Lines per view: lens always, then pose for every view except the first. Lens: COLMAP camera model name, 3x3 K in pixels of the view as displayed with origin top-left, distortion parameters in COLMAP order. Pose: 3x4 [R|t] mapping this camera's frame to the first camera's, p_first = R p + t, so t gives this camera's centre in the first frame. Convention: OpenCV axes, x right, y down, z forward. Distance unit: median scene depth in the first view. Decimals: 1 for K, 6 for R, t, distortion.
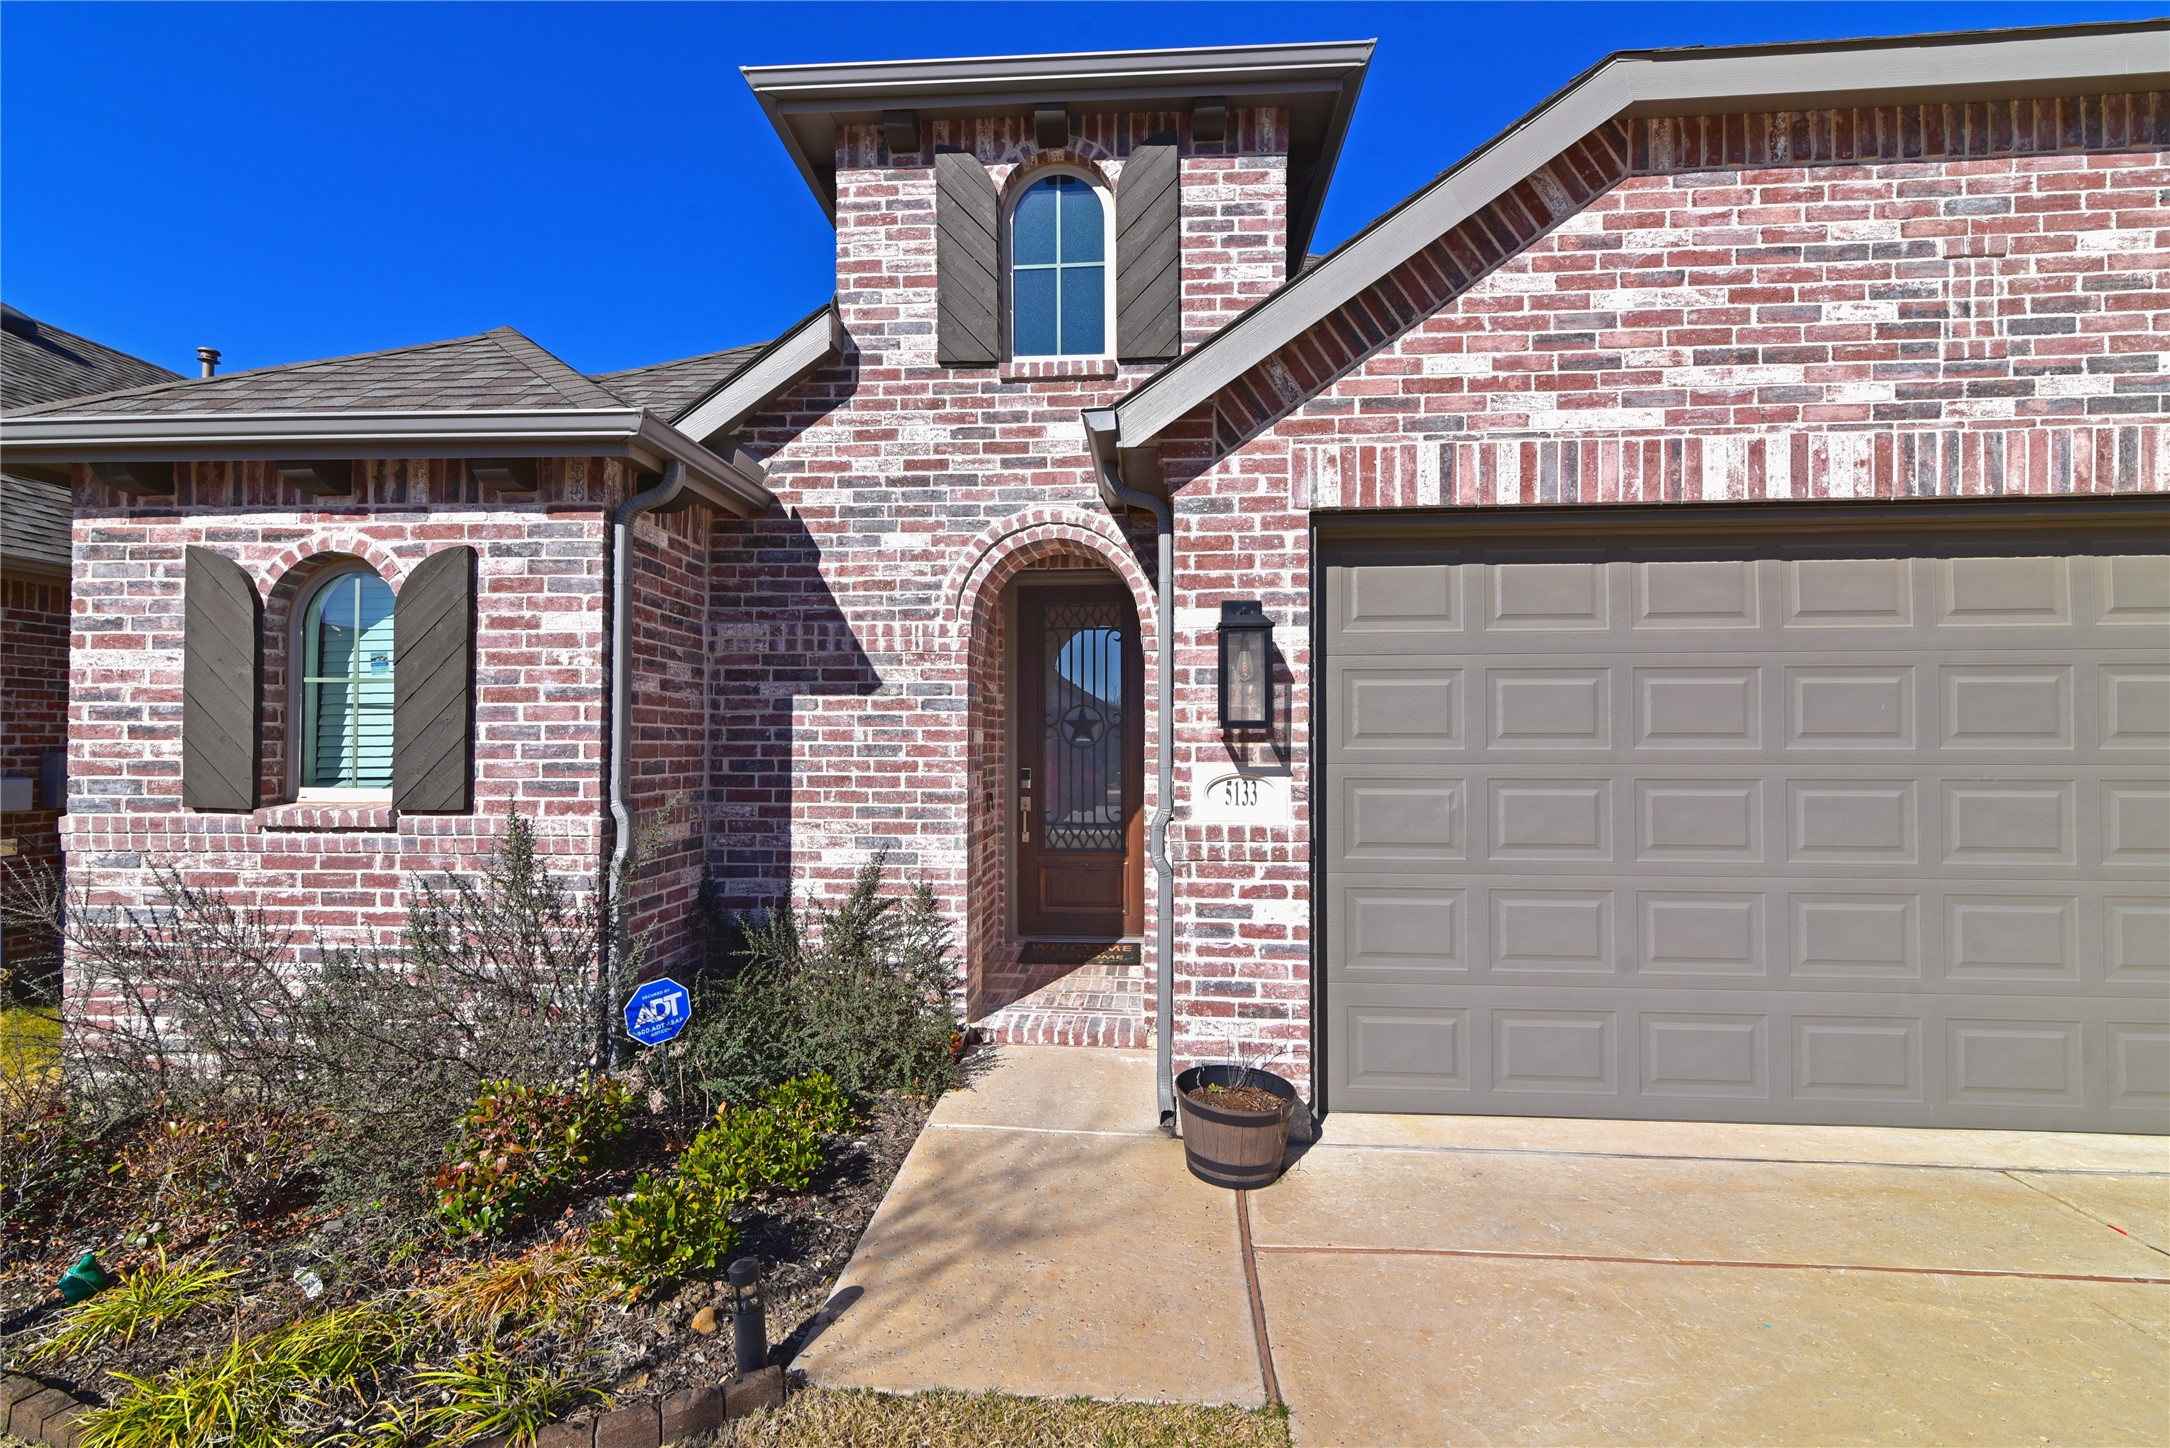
lens RADIAL K [[987.1, 0, 1083.0], [0, 987.1, 723.9], [0, 0, 1]] dist [0.011417, -0.000907]
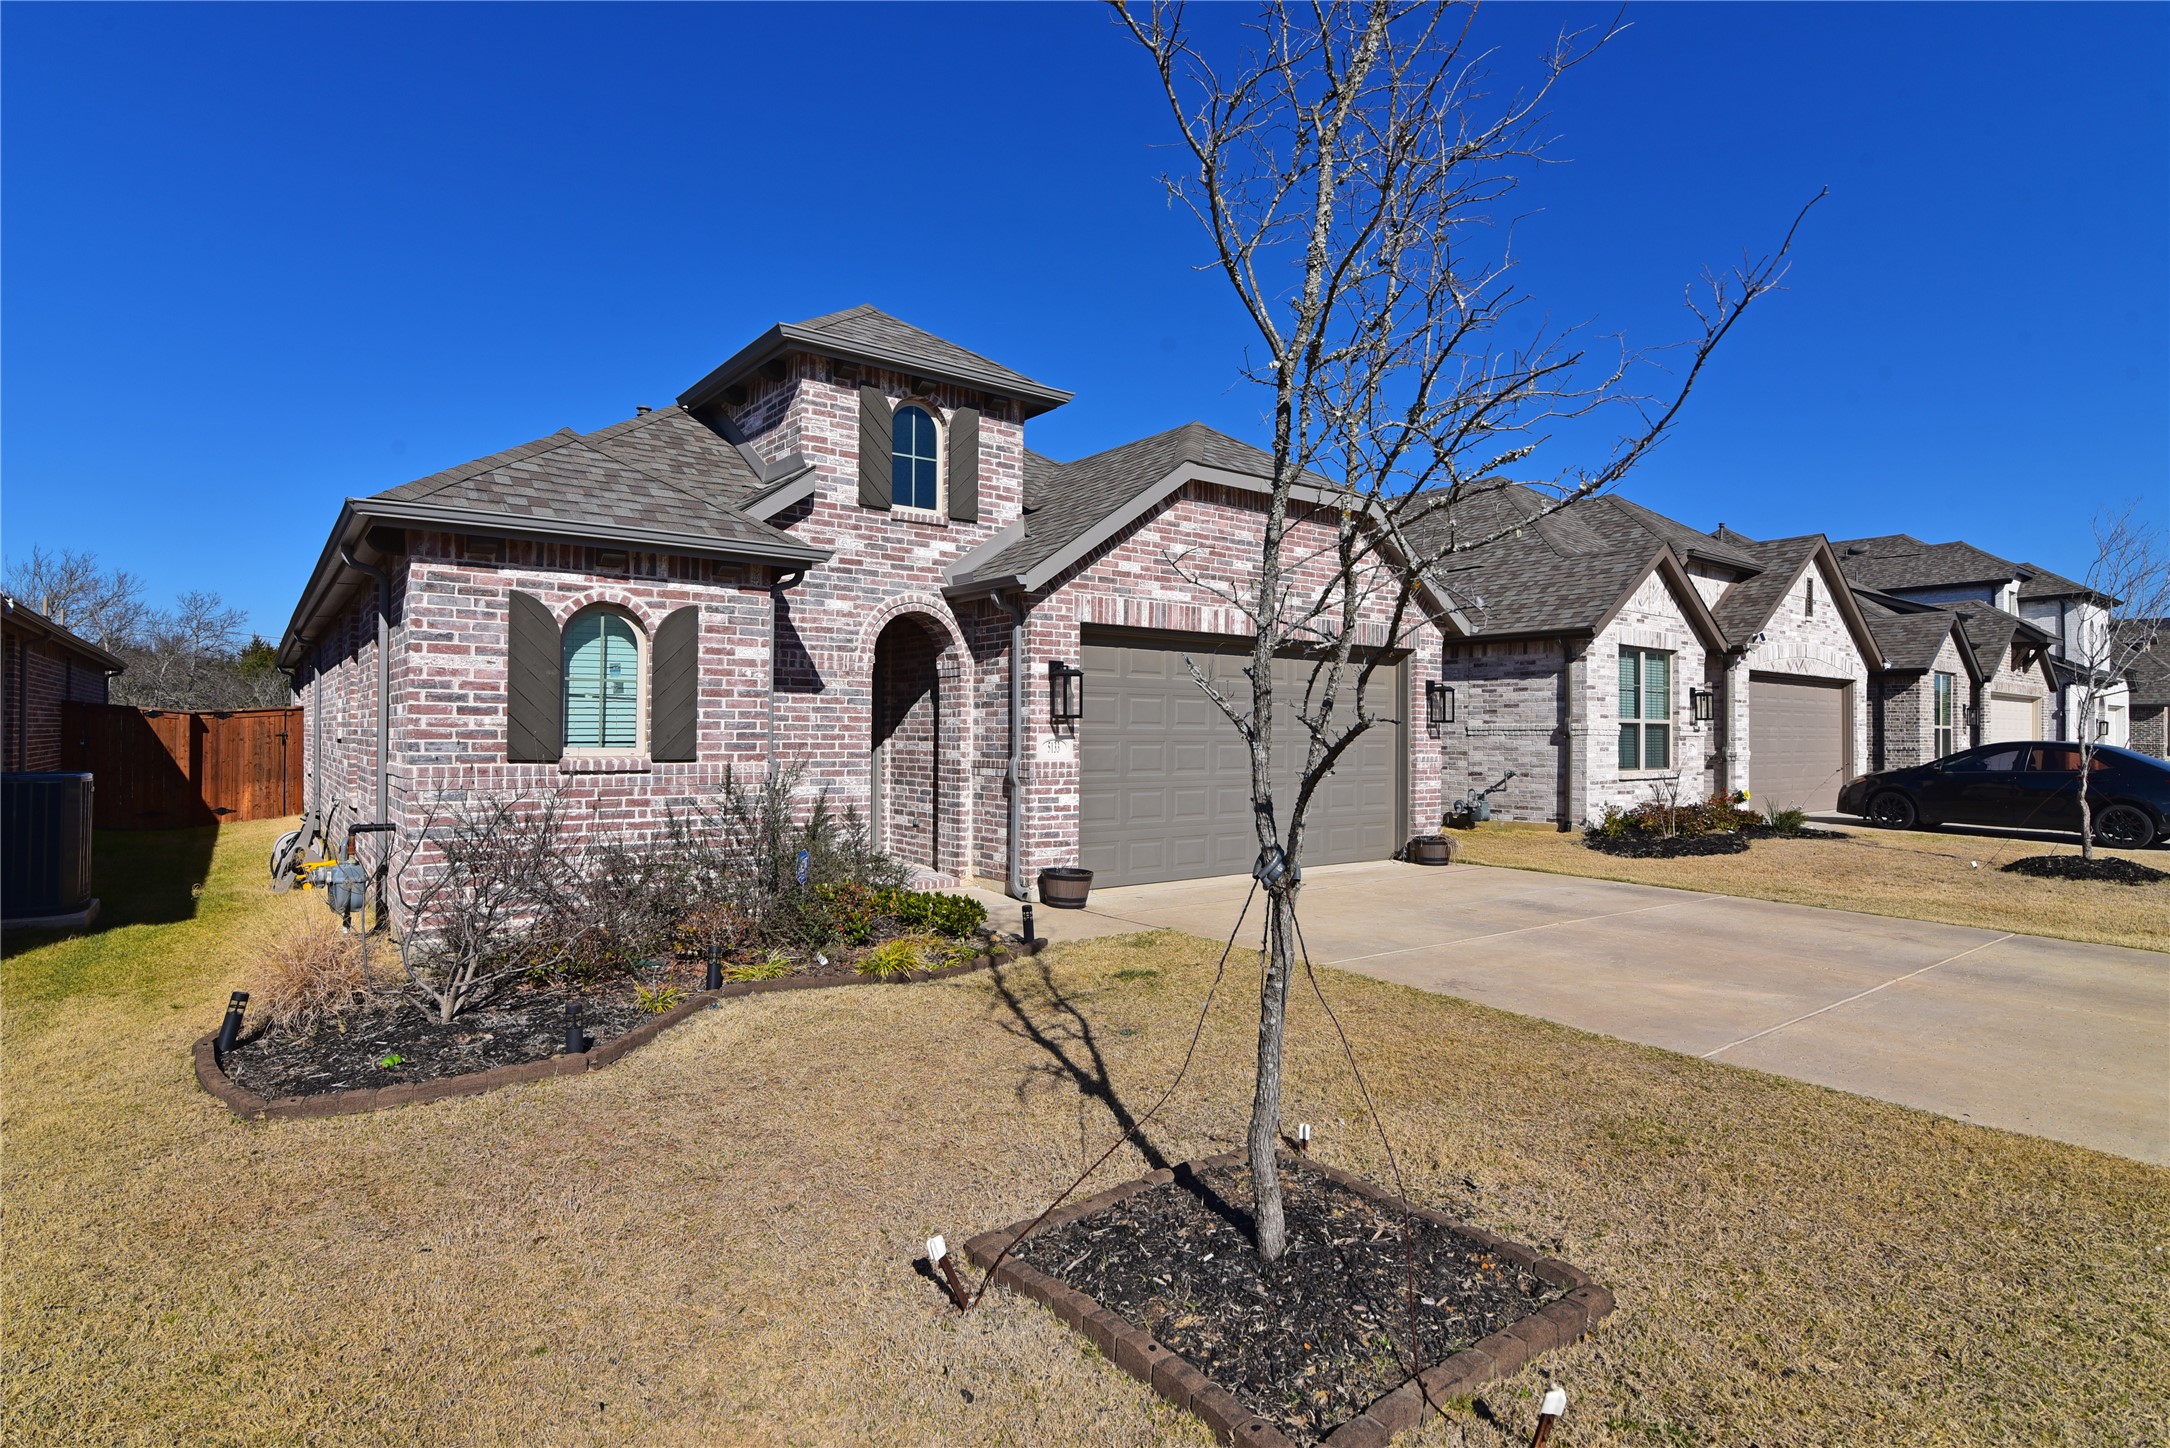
lens RADIAL K [[1102.9, 0, 1075.5], [0, 1102.9, 708.6], [0, 0, 1]] dist [-0.013335, -0.000182]
pose [[0.756381, 0.018925, 0.653857, -1.361200], [-0.017933, 0.999806, -0.008194, 0.002772], [-0.653885, -0.005528, 0.756574, -0.866972]]
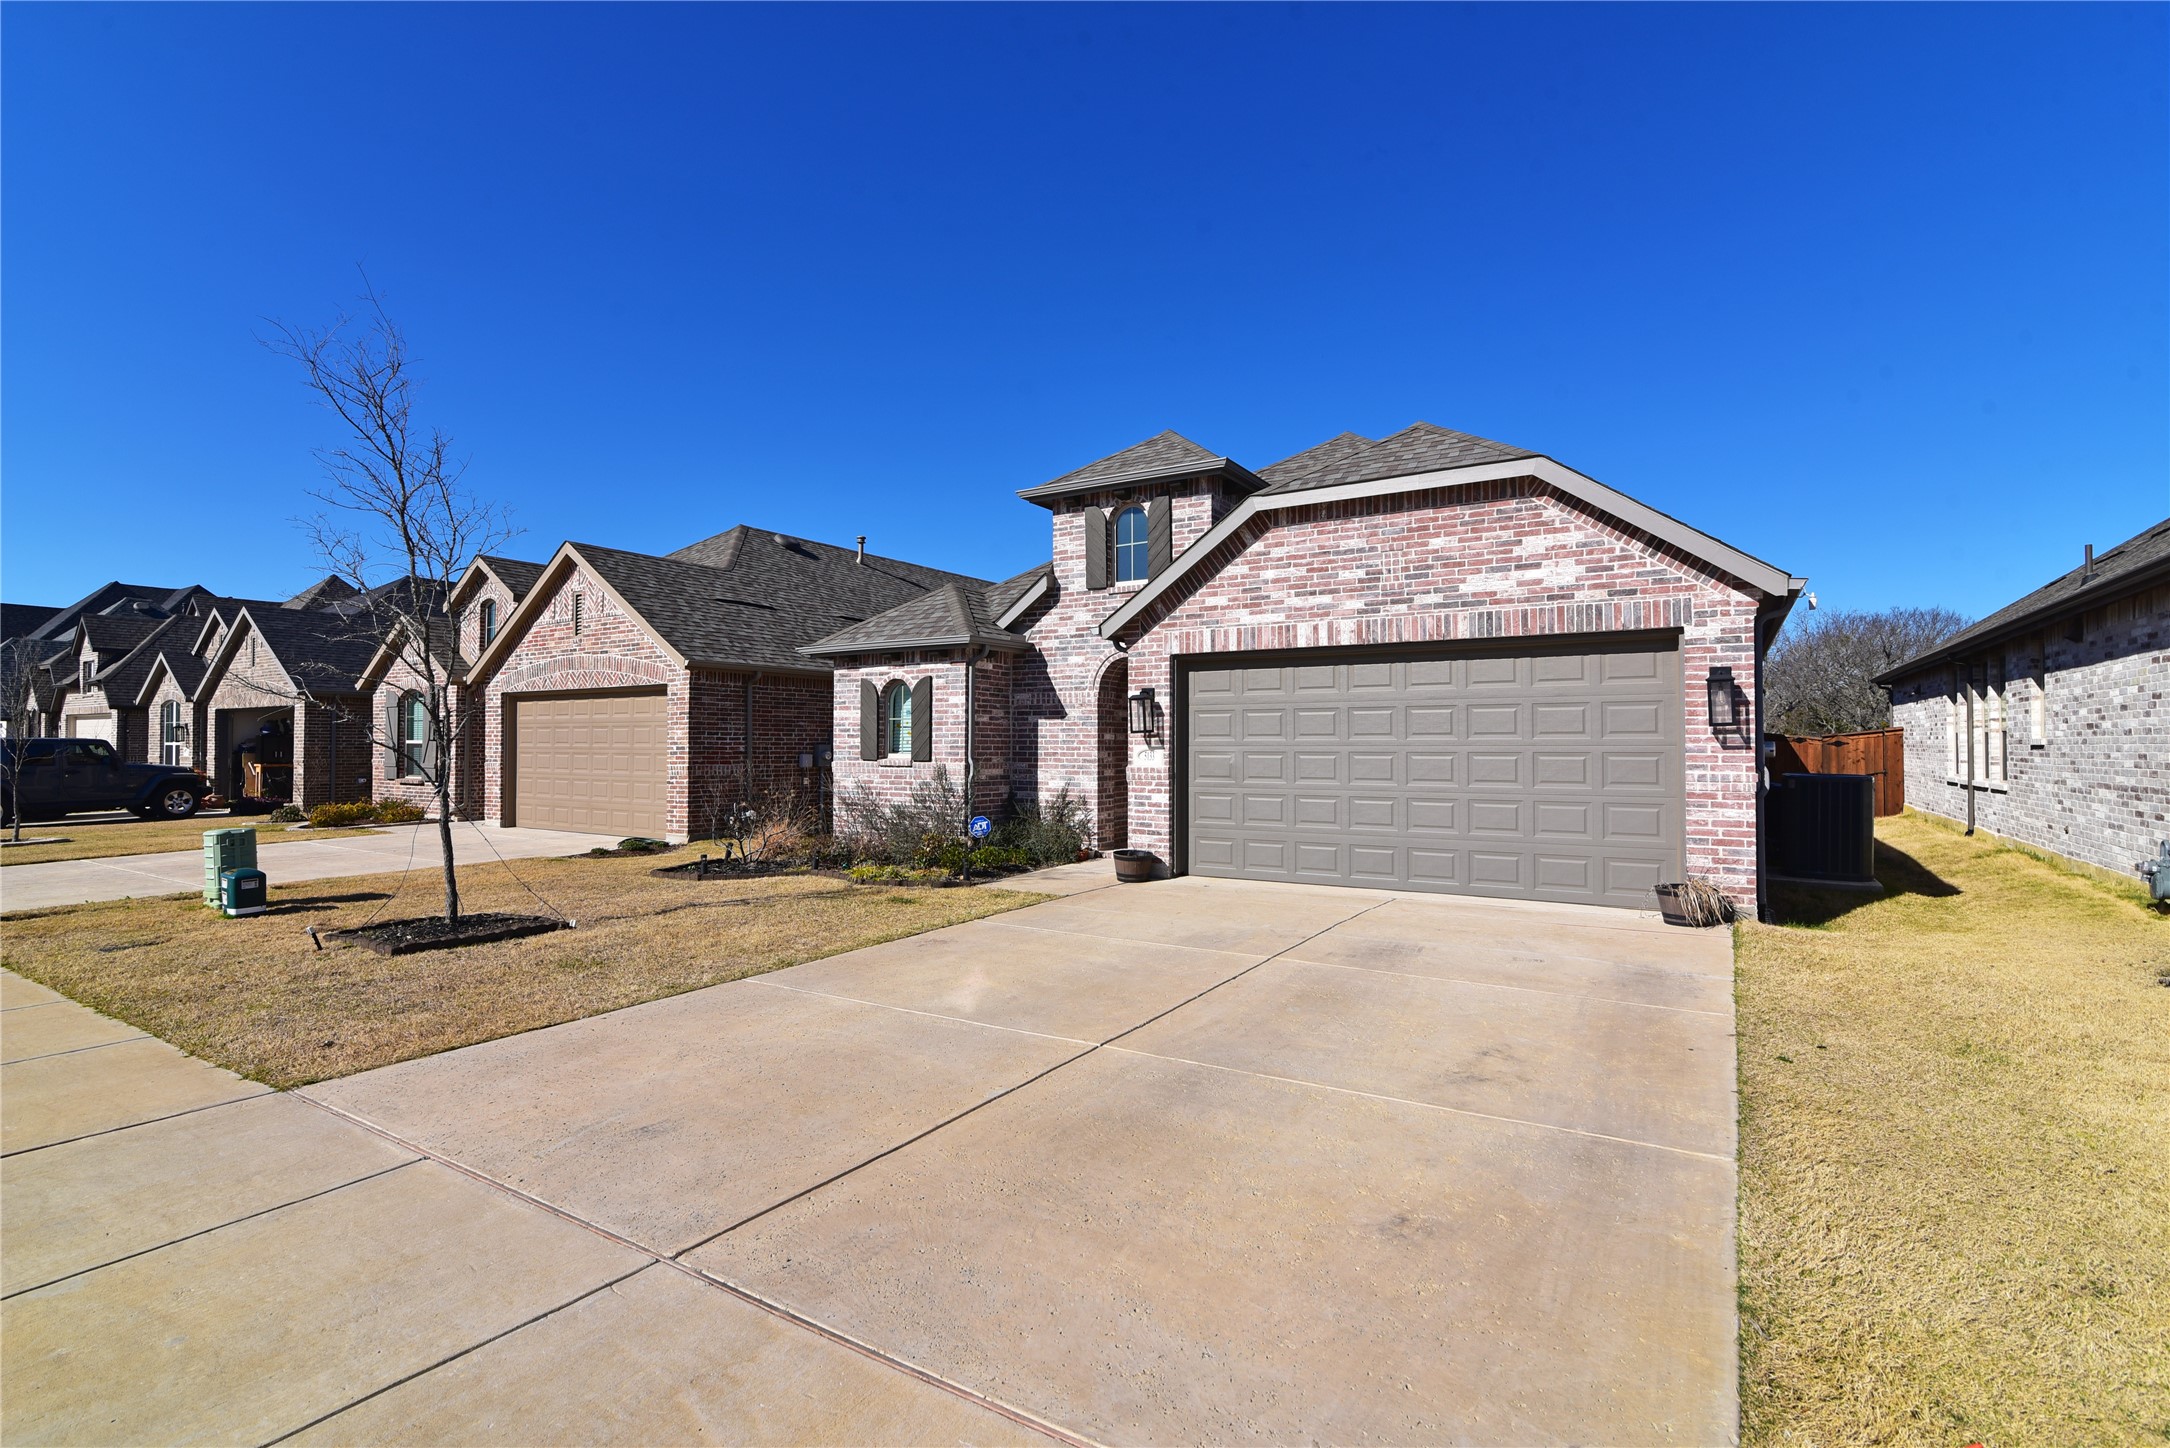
lens RADIAL K [[996.3, 0, 1087.2], [0, 996.3, 713.6], [0, 0, 1]] dist [-0.020416, 0.000720]
pose [[0.881514, -0.015026, -0.471918, 1.284807], [0.009149, 0.999849, -0.014747, -0.010026], [0.472068, 0.008682, 0.881519, -1.516658]]
